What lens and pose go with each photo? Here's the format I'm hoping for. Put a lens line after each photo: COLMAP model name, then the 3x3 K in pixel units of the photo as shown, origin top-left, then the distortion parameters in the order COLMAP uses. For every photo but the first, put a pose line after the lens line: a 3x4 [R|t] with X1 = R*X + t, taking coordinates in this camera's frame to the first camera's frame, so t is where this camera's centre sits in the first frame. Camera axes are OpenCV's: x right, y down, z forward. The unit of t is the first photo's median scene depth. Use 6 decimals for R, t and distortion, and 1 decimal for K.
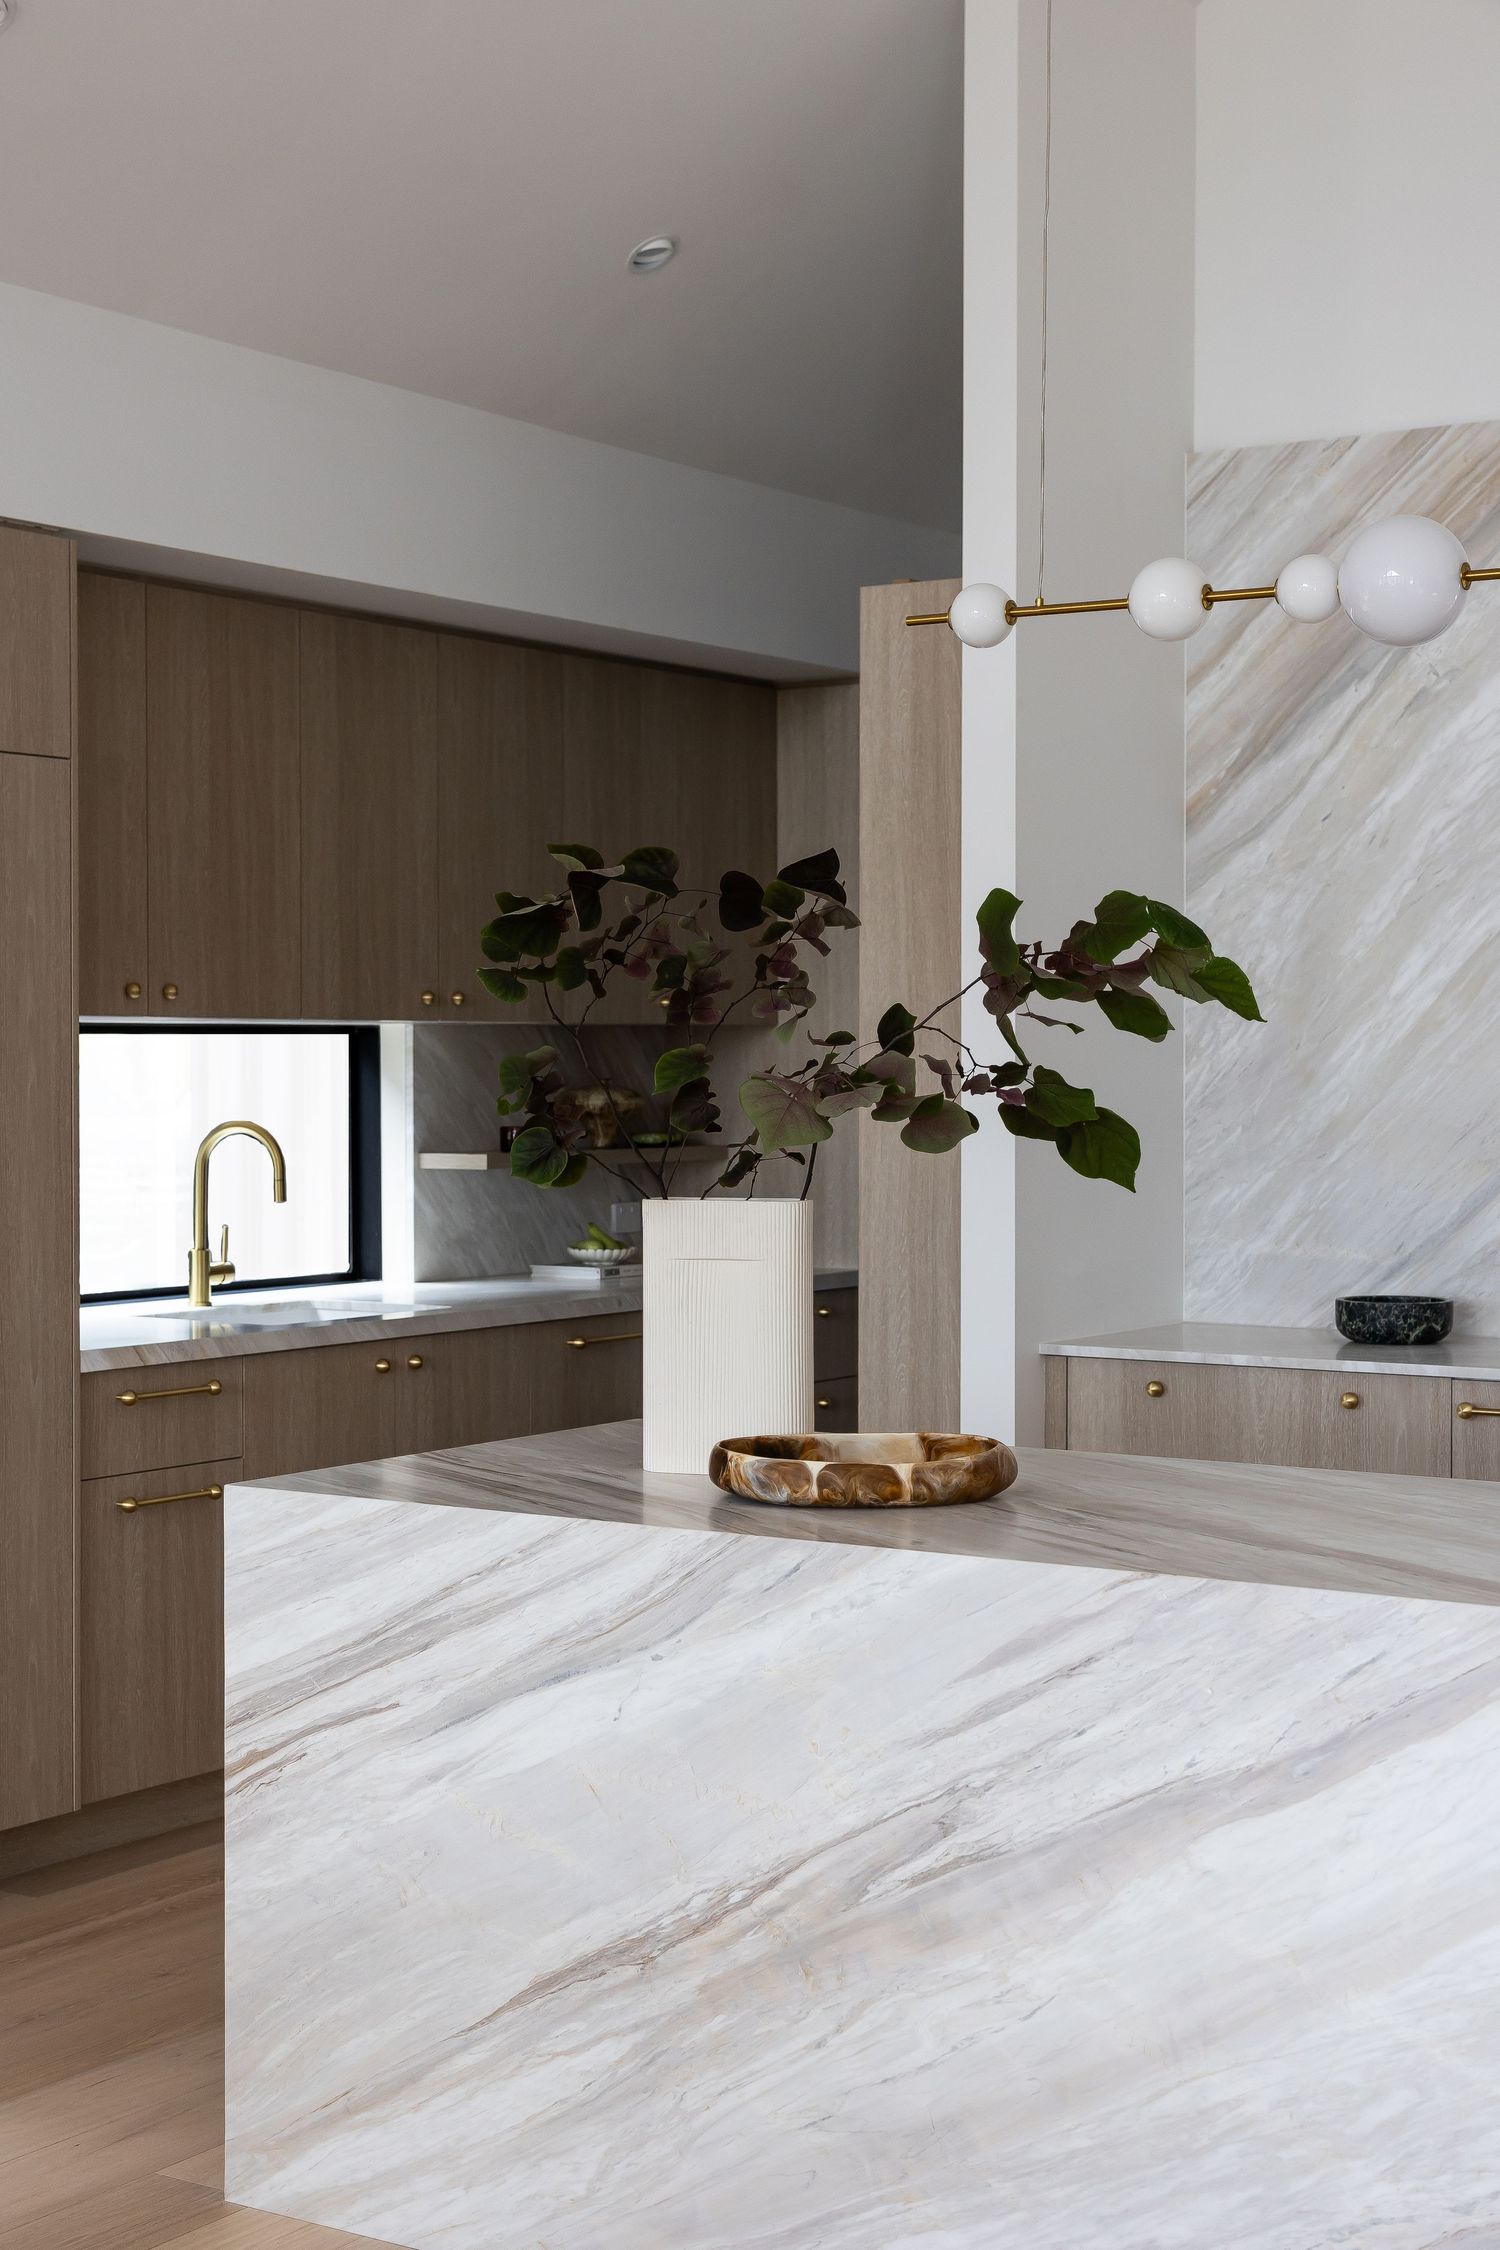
lens RADIAL K [[3331.9, 0, 750.0], [0, 3331.9, 1125.0], [0, 0, 1]] dist [0.011482, 0.043248]
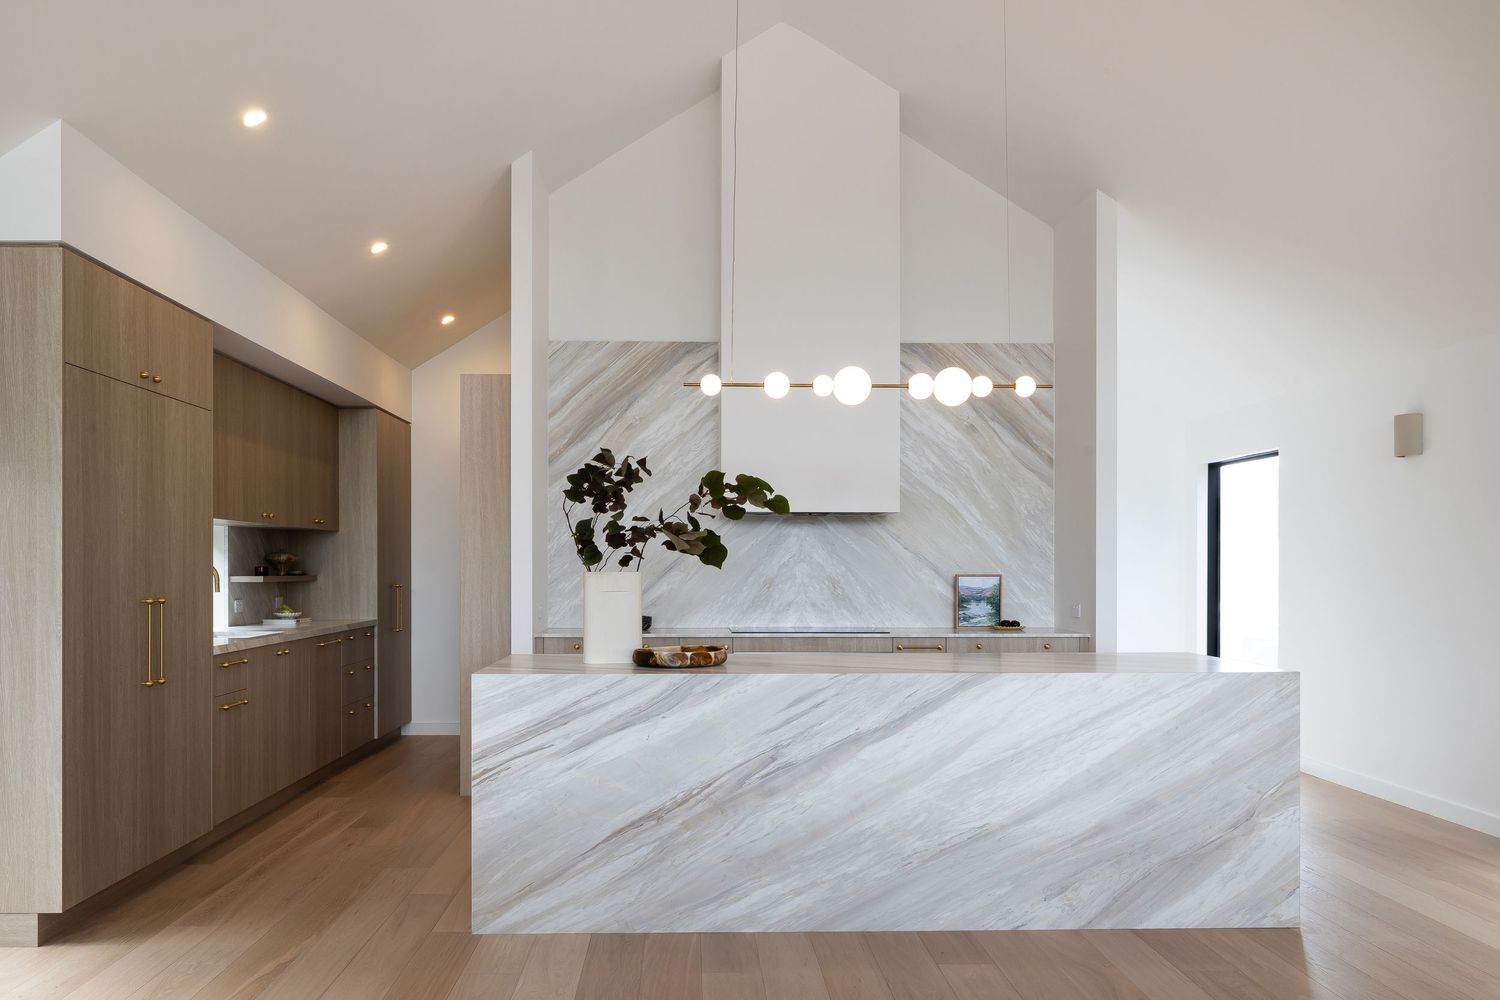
lens RADIAL K [[1145.3, 0, 717.8], [0, 1145.3, 566.1], [0, 0, 1]] dist [-0.004899, -0.000664]
pose [[0.819698, 0.001664, 0.572793, -0.558079], [0.010994, 0.999766, -0.018638, 0.040037], [-0.572690, 0.021574, 0.819488, 0.108013]]
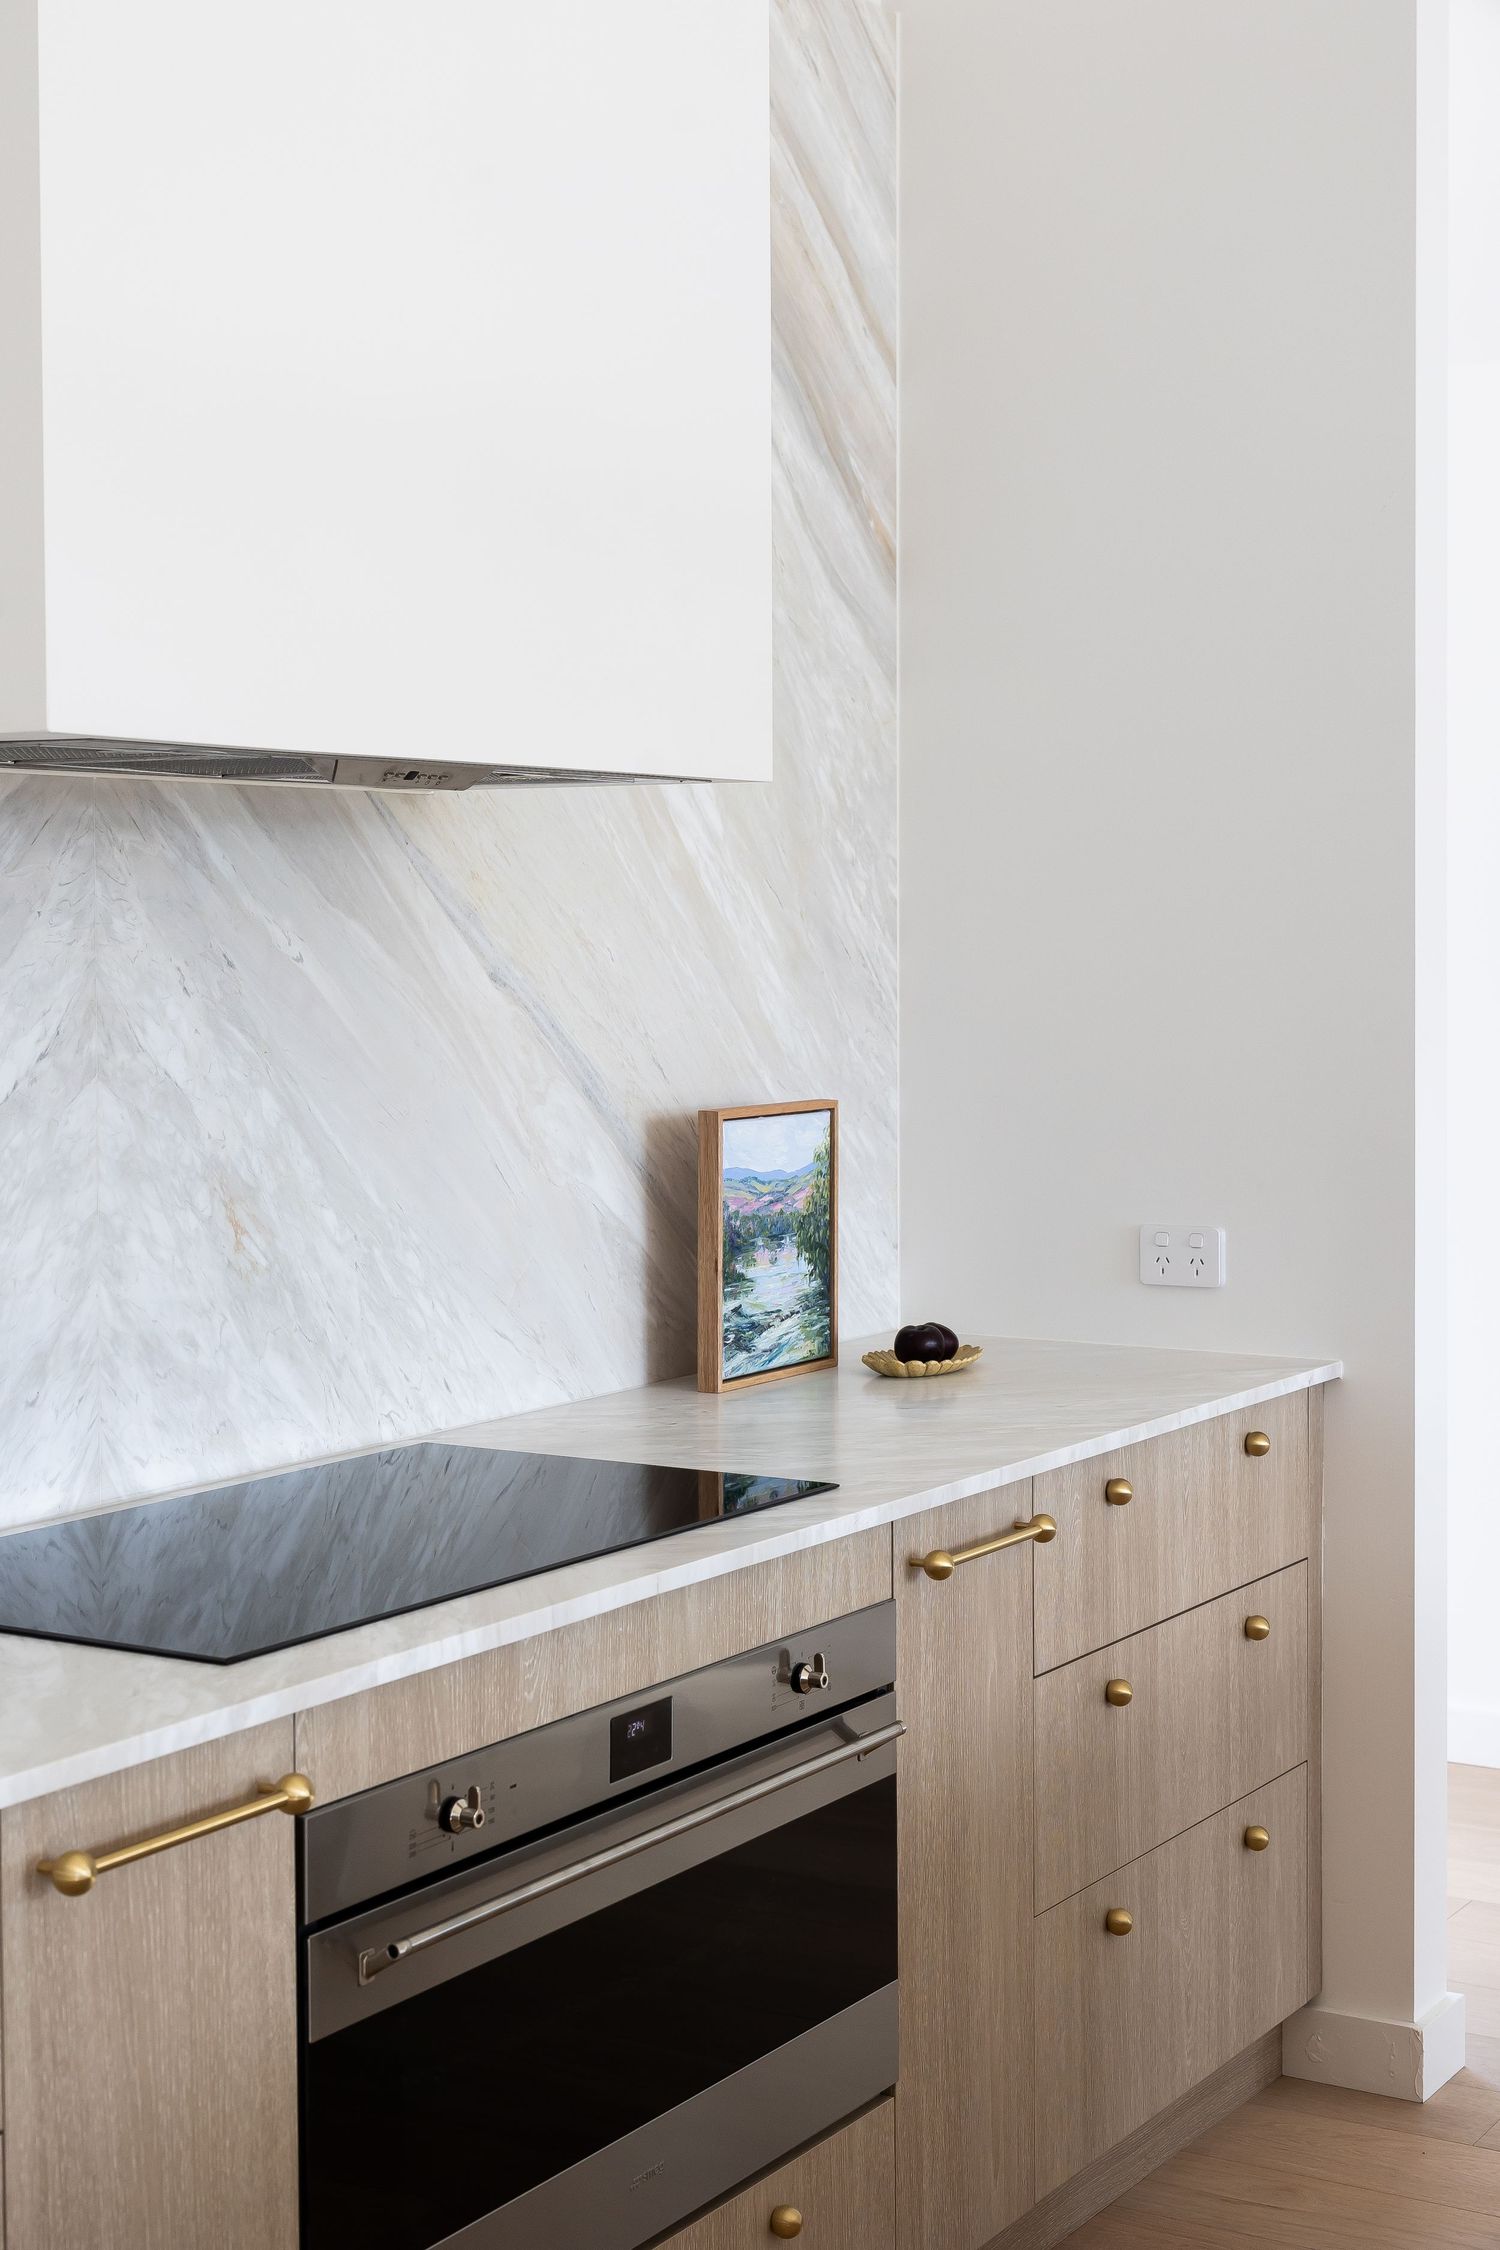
lens RADIAL K [[3282.4, 0, 752.4], [0, 3282.4, 1026.6], [0, 0, 1]] dist [0.014251, -0.015976]
pose [[-0.036317, -0.031599, 0.998841, -0.227104], [0.023828, 0.999188, 0.032476, -0.030160], [-0.999056, 0.024980, -0.035534, 1.326947]]
